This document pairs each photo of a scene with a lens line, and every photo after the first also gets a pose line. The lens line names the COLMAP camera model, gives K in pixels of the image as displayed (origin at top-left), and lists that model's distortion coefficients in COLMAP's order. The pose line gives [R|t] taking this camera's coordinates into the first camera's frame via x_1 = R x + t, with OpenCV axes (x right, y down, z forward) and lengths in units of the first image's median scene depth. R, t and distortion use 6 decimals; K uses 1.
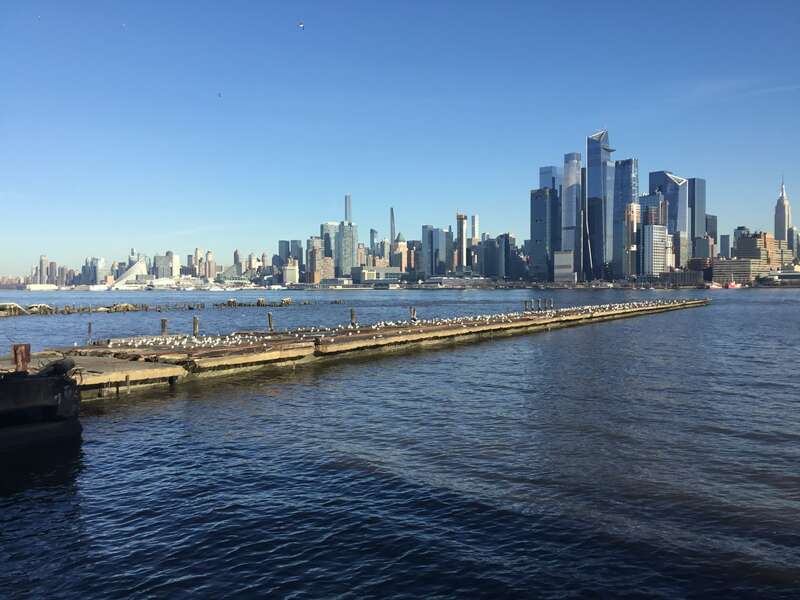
lens RADIAL K [[718.4, 0, 400.0], [0, 718.4, 300.0], [0, 0, 1]] dist [0.148706, -0.309500]
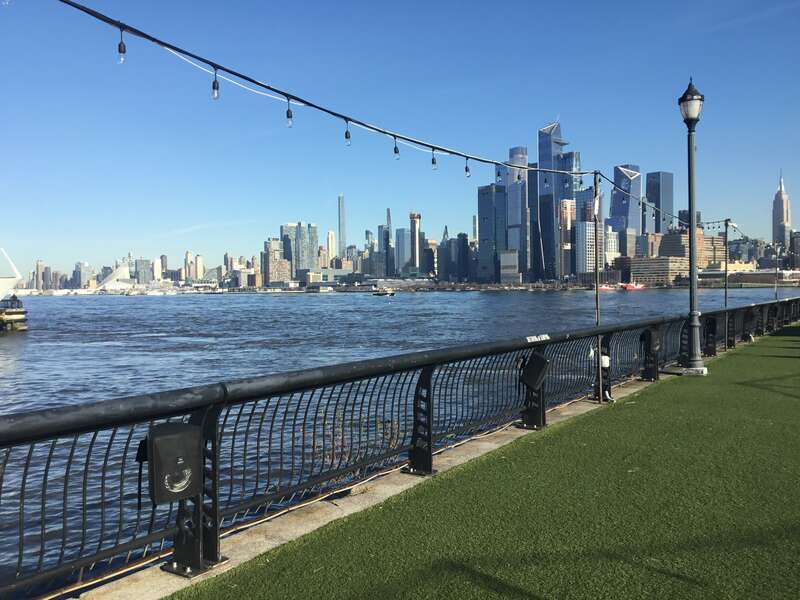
lens RADIAL K [[718.4, 0, 400.0], [0, 718.4, 300.0], [0, 0, 1]] dist [0.148706, -0.309500]
pose [[0.998447, -0.006508, -0.055330, 0.119786], [0.006373, 0.999976, -0.002624, -0.001098], [0.055346, 0.002268, 0.998465, 0.042719]]
